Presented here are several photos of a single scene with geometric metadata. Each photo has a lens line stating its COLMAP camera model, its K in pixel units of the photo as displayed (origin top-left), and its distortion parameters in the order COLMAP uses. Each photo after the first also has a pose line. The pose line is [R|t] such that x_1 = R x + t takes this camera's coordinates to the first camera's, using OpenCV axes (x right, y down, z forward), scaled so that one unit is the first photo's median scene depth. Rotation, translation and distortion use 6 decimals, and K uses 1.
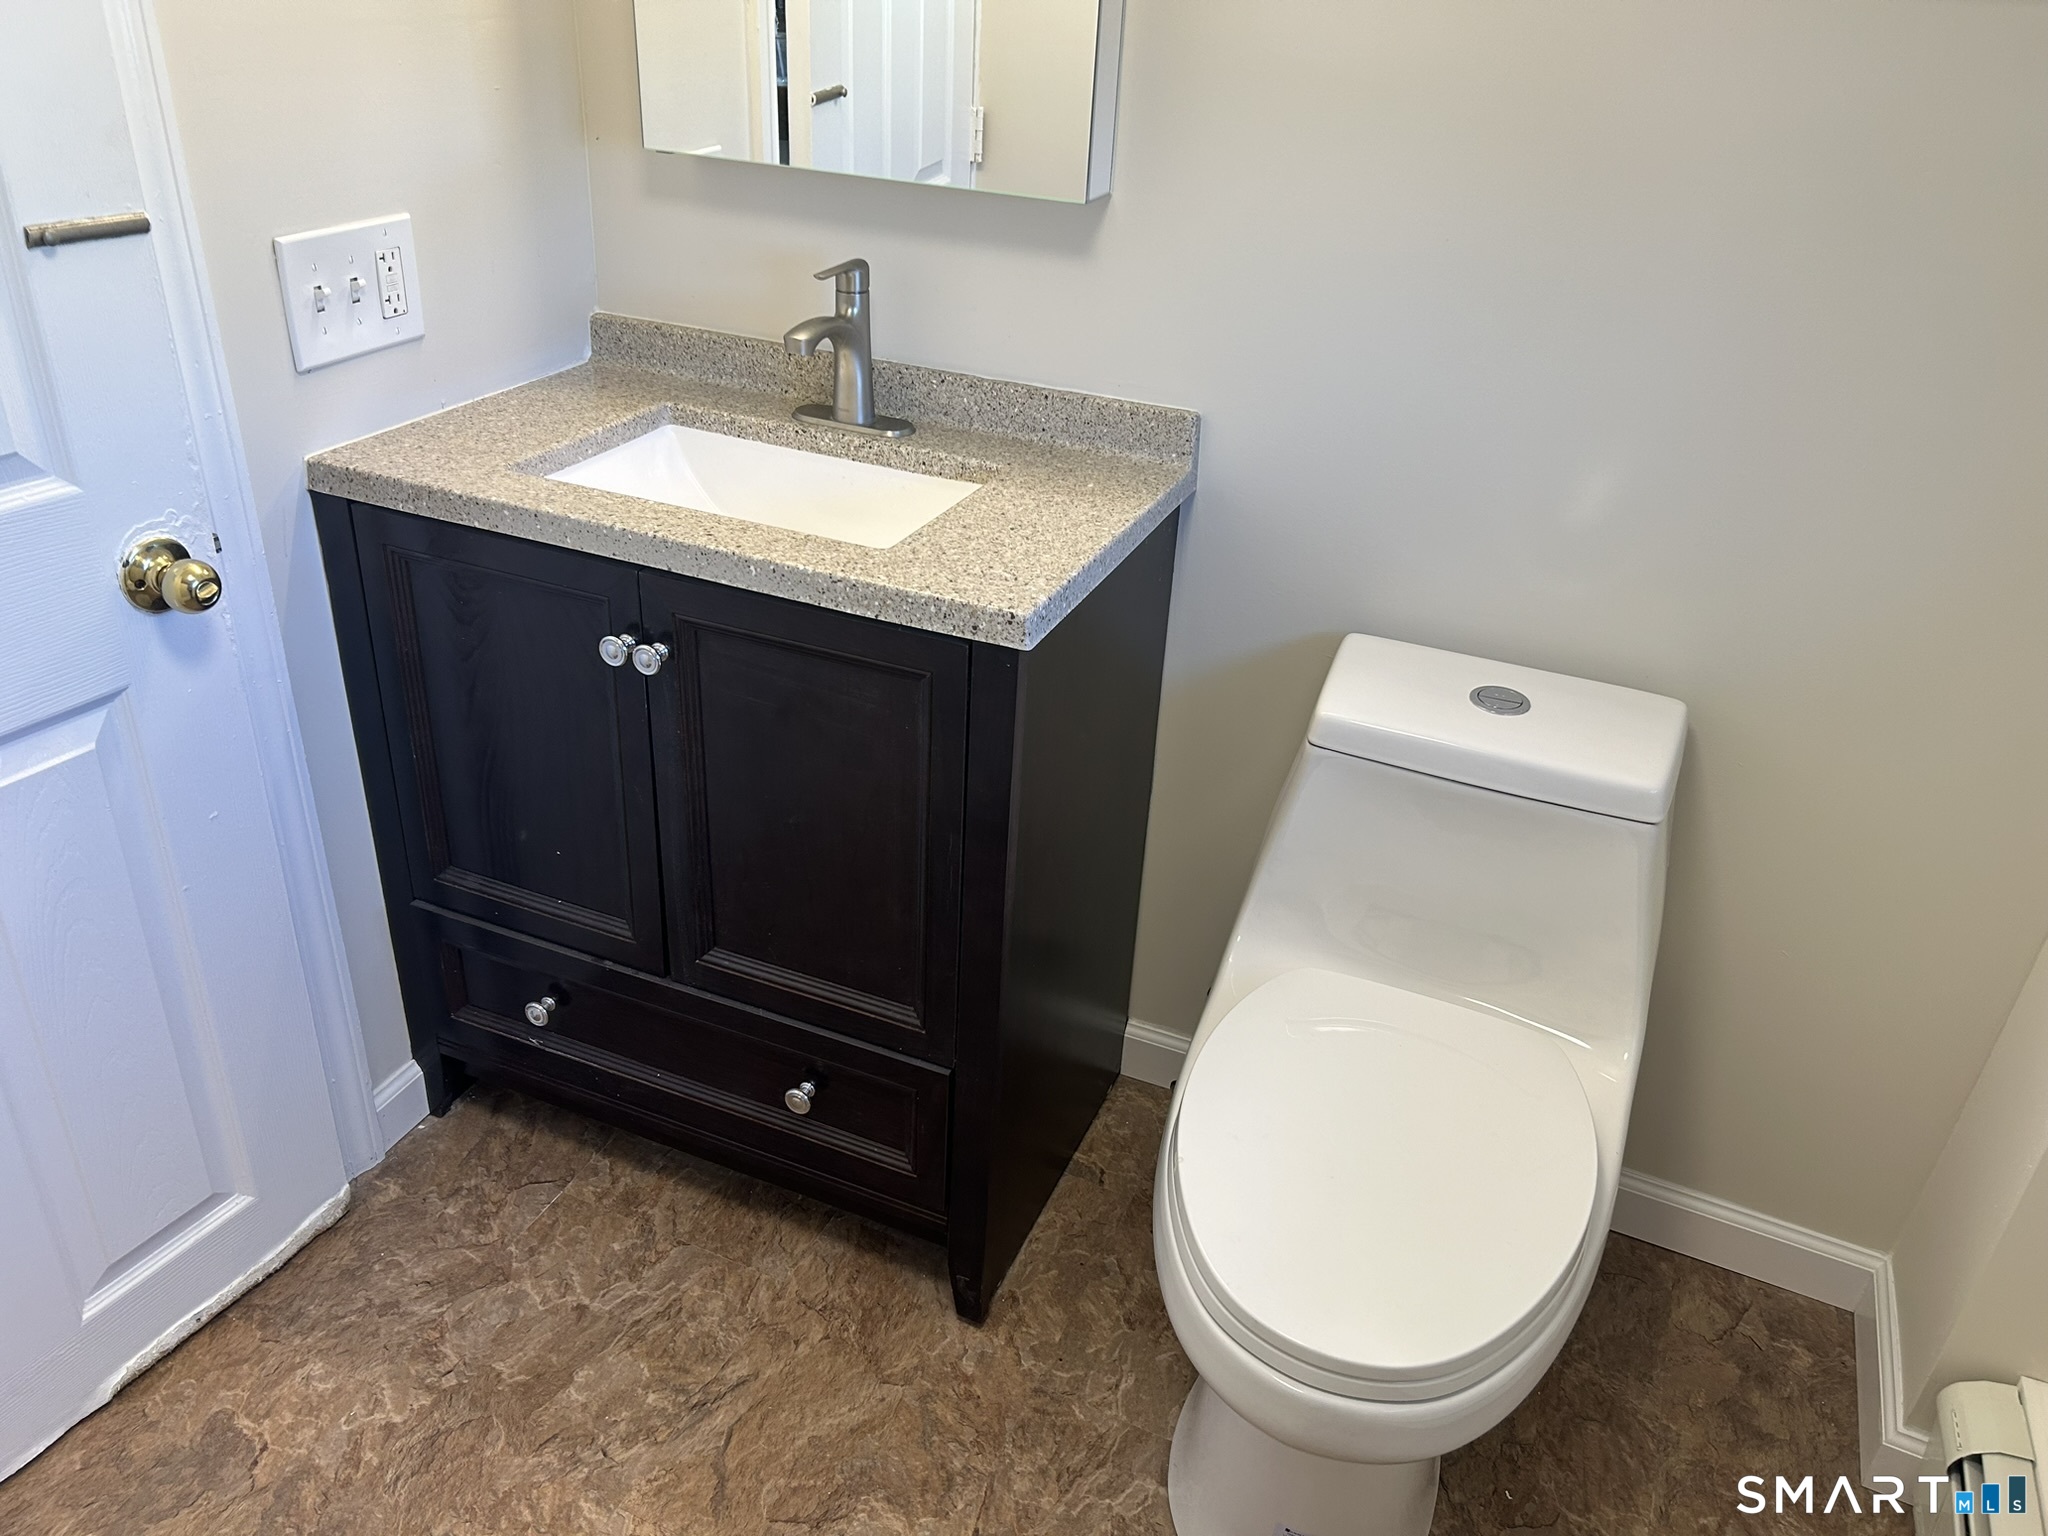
lens RADIAL K [[1541.8, 0, 1002.6], [0, 1541.8, 777.0], [0, 0, 1]] dist [0.044065, -0.047270]
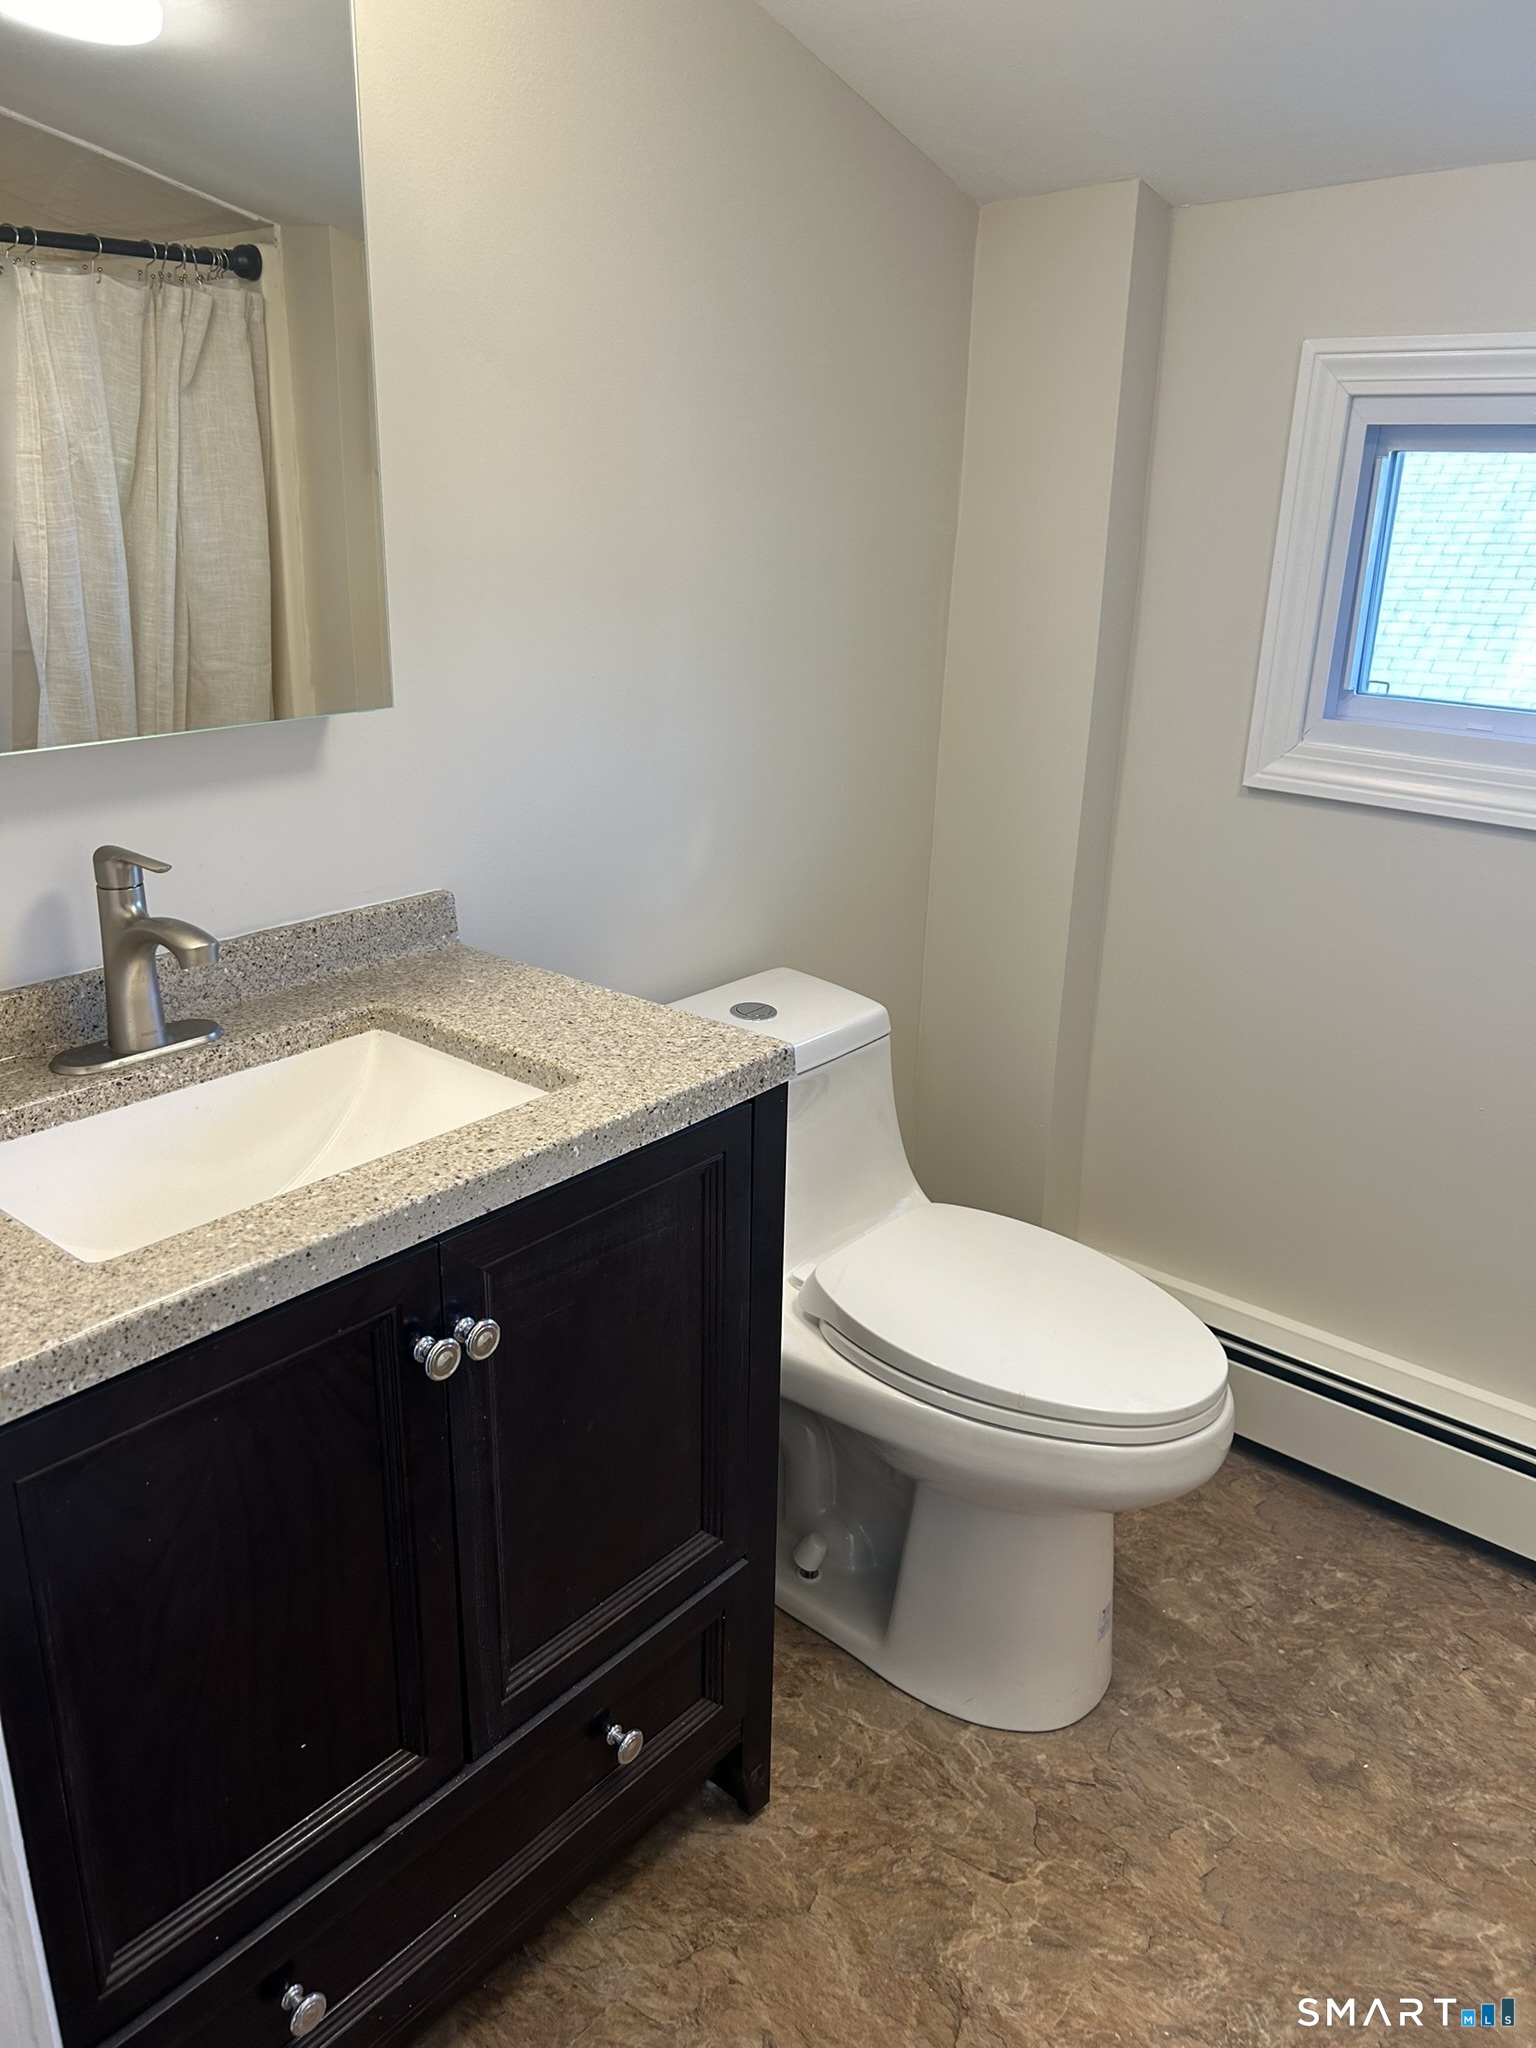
lens RADIAL K [[1541.8, 0, 745.8], [0, 1541.8, 1027.0], [0, 0, 1]] dist [0.044065, -0.047270]
pose [[0.304155, -0.367763, 0.878772, -0.713771], [0.469628, 0.860476, 0.197561, -0.264678], [-0.828818, 0.352607, 0.434430, 0.444662]]
